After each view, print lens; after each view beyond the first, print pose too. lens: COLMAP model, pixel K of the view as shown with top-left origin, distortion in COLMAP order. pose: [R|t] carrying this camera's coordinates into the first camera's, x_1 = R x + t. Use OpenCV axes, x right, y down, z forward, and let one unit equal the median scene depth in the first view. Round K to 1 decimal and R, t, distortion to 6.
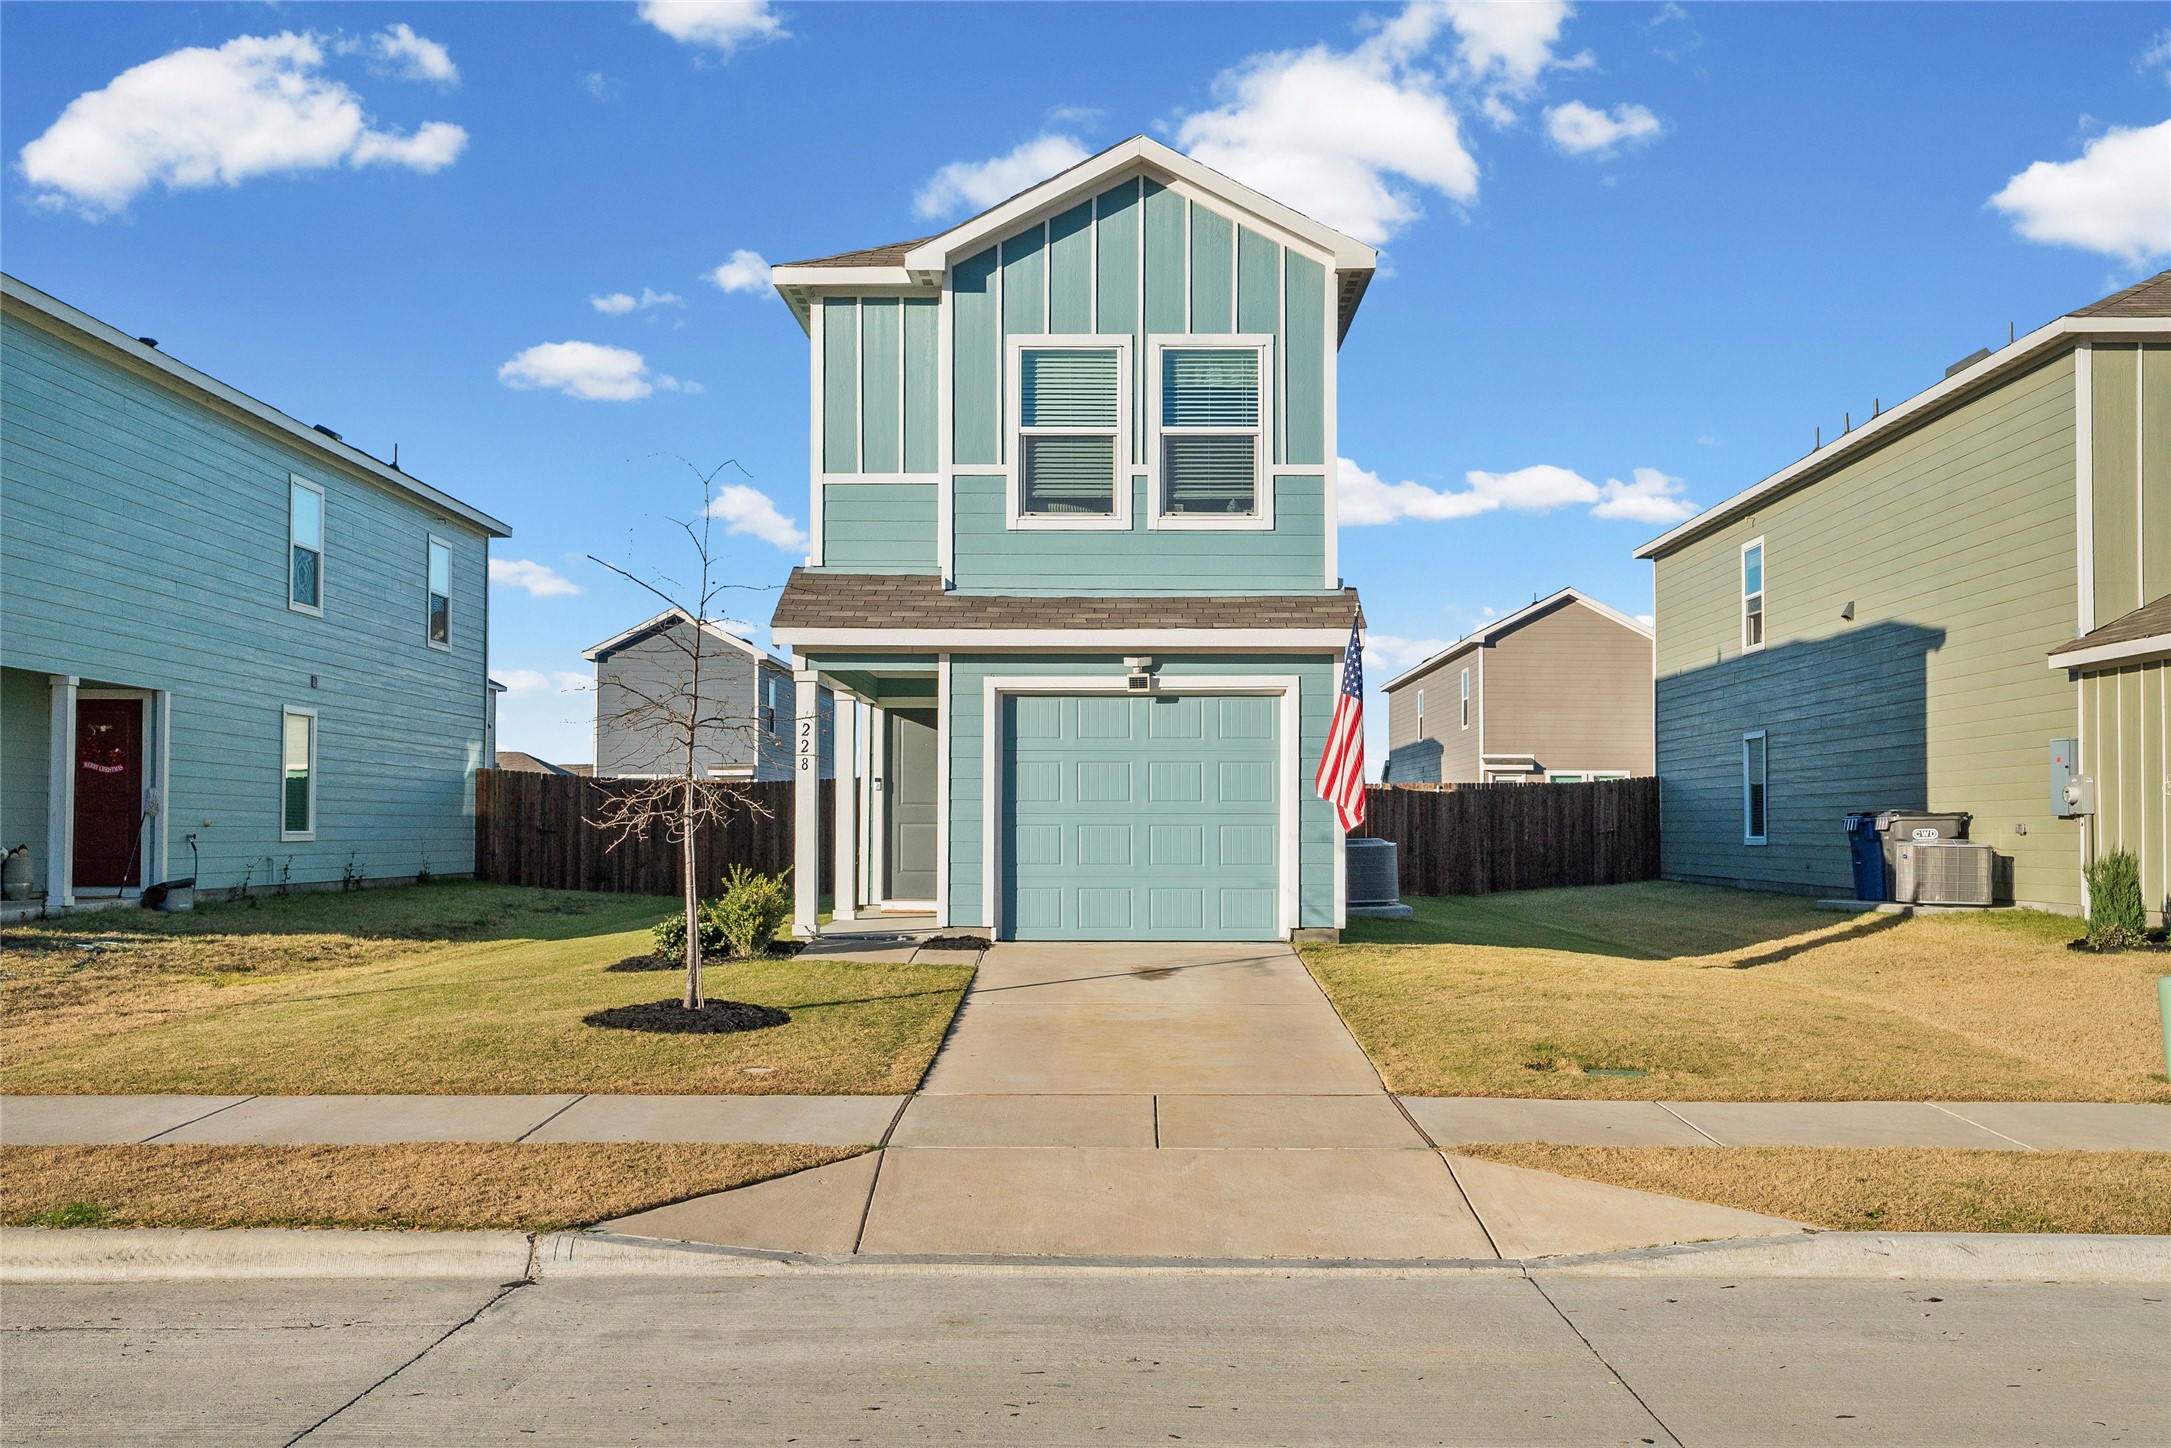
lens RADIAL K [[2099.0, 0, 1078.2], [0, 2099.0, 784.3], [0, 0, 1]] dist [0.079861, -0.008714]
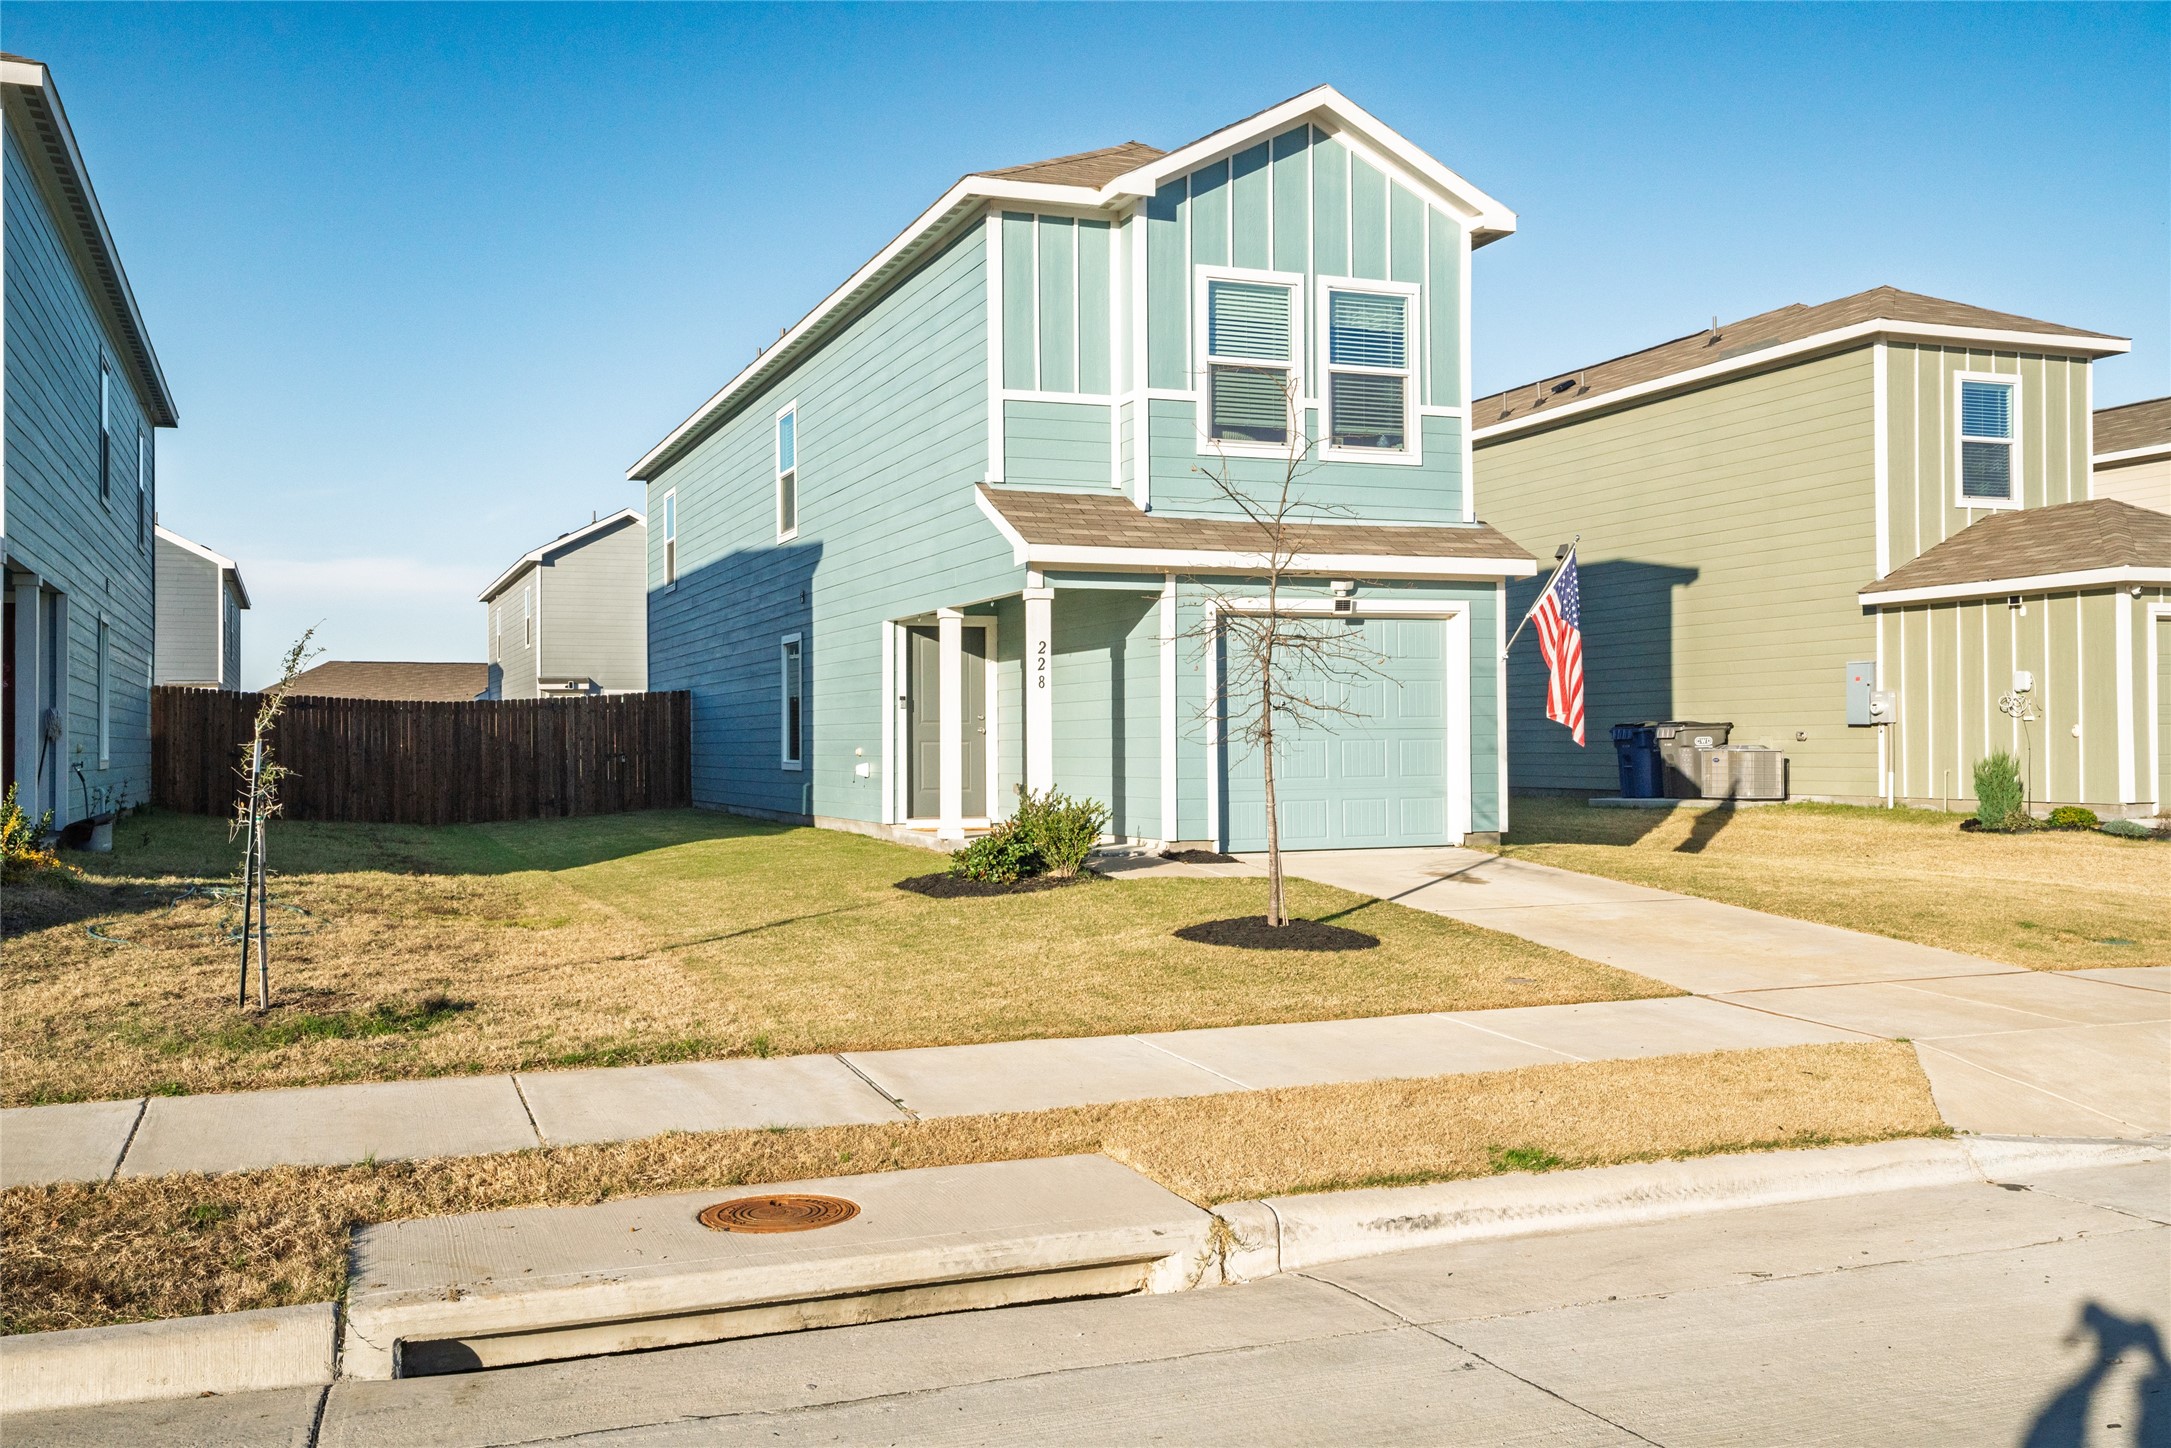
lens RADIAL K [[1986.3, 0, 1085.5], [0, 1986.3, 724.0], [0, 0, 1]] dist [0.045185, 0.241070]
pose [[0.921042, -0.006996, 0.389401, -0.463819], [0.002744, 0.999930, 0.011474, -0.000403], [-0.389454, -0.009500, 0.920997, 0.122950]]
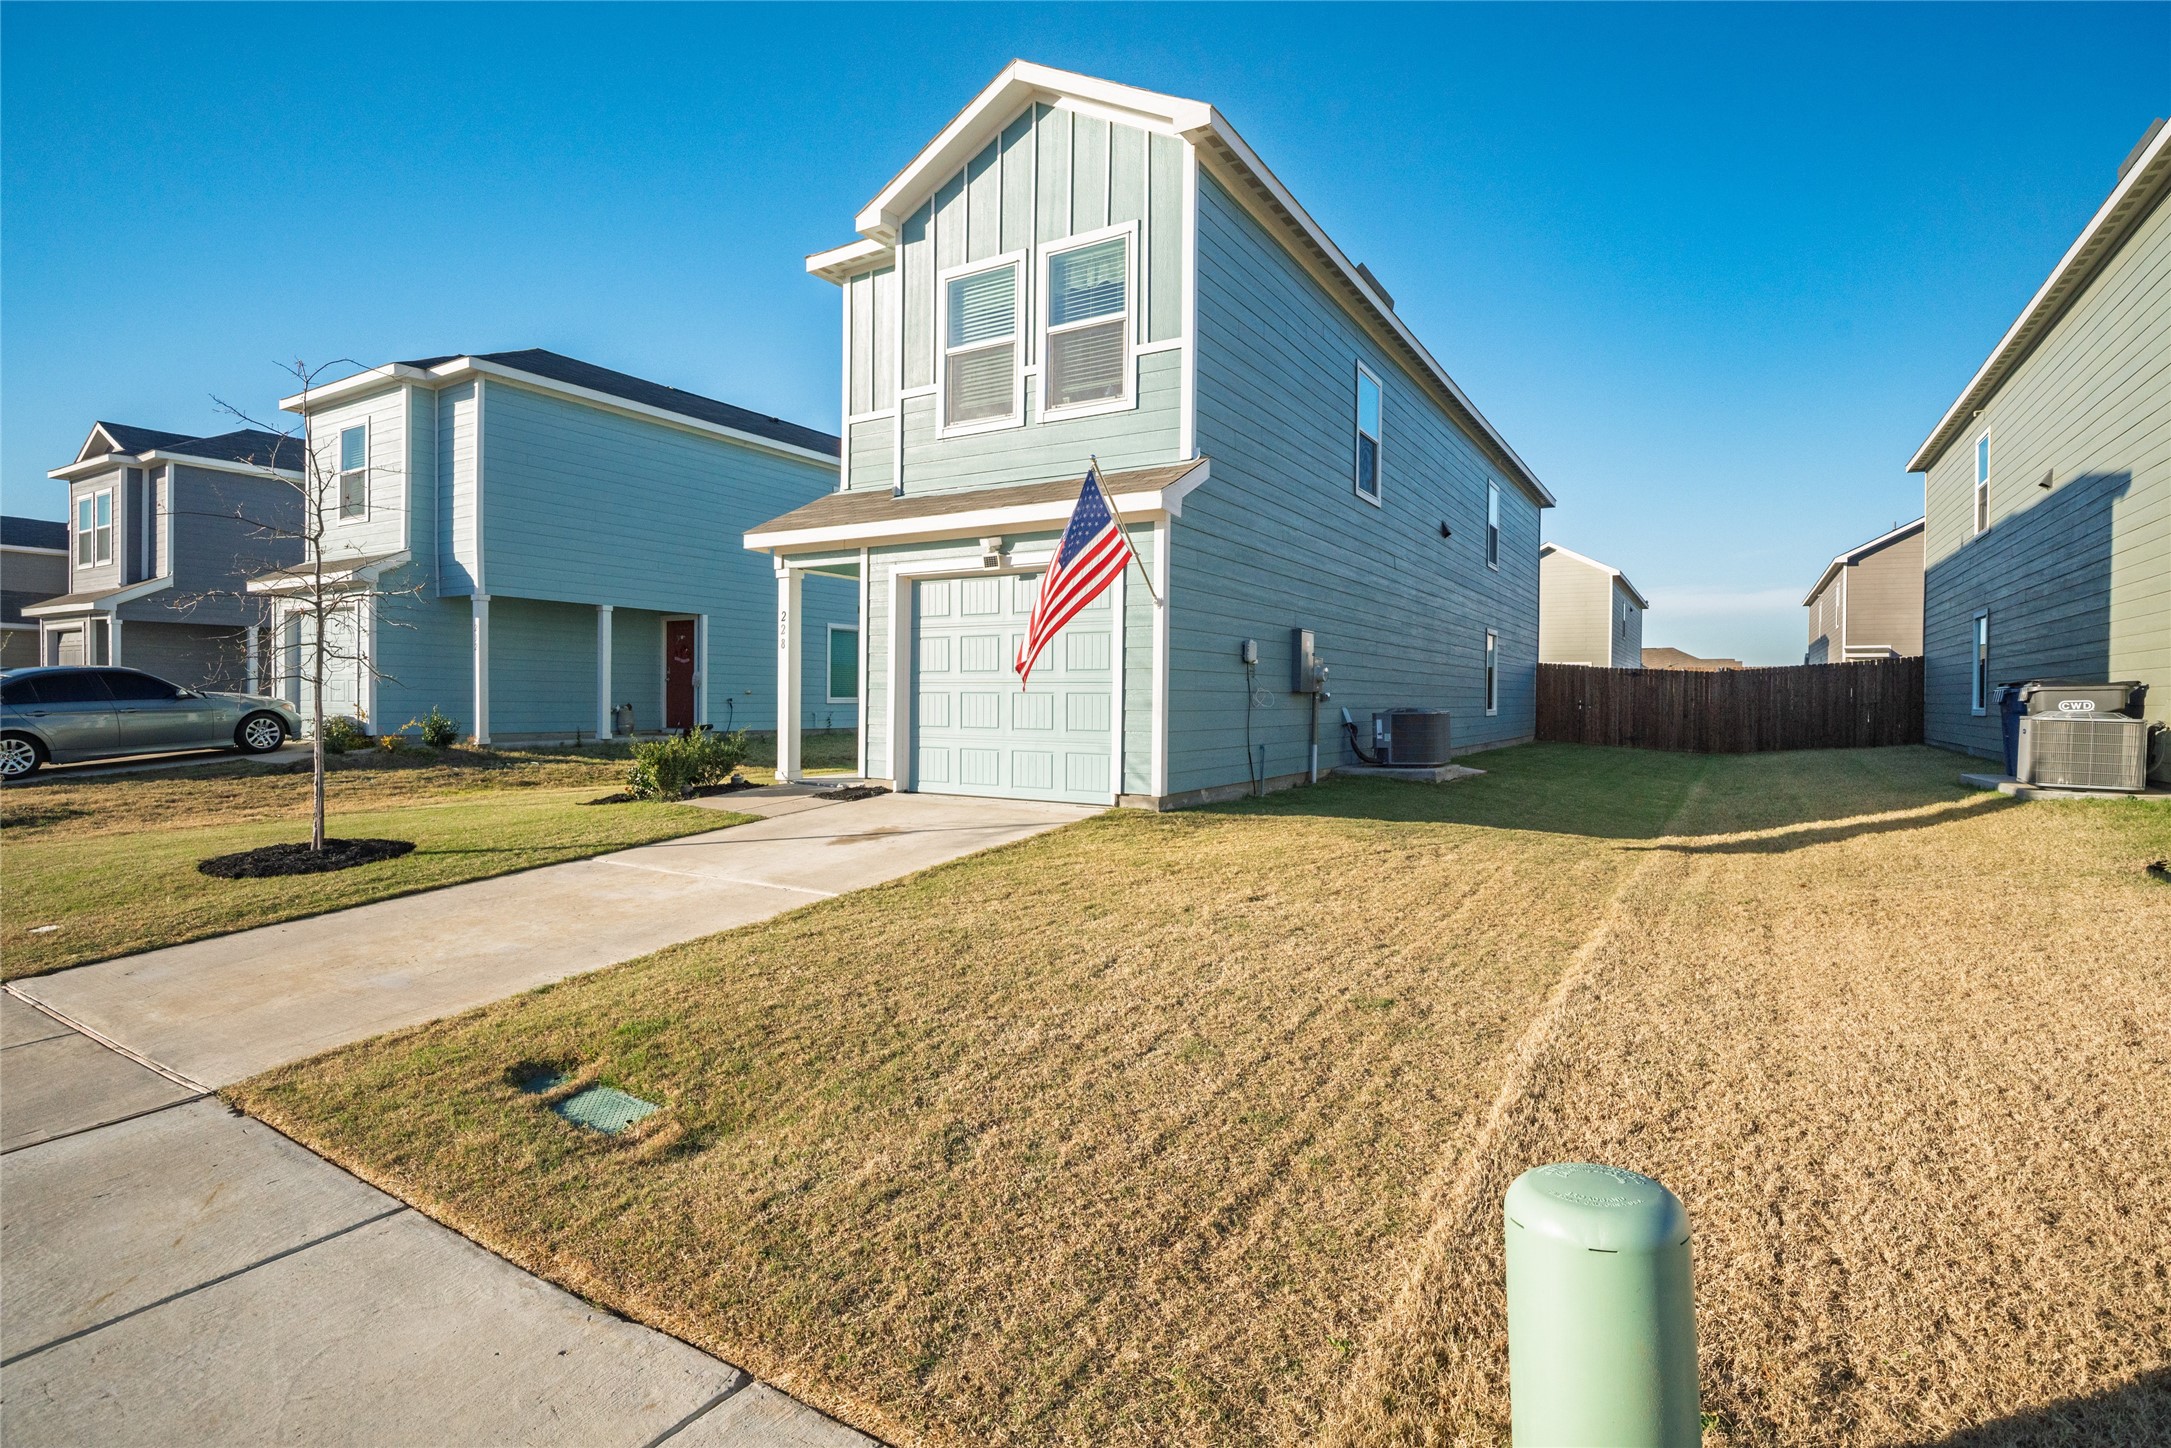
lens RADIAL K [[1055.4, 0, 1095.4], [0, 1055.4, 712.7], [0, 0, 1]] dist [-0.003187, -0.000399]
pose [[0.868548, 0.010138, -0.495502, 0.333554], [0.006455, 0.999475, 0.031763, 0.012372], [0.495564, -0.030786, 0.868026, 0.530317]]
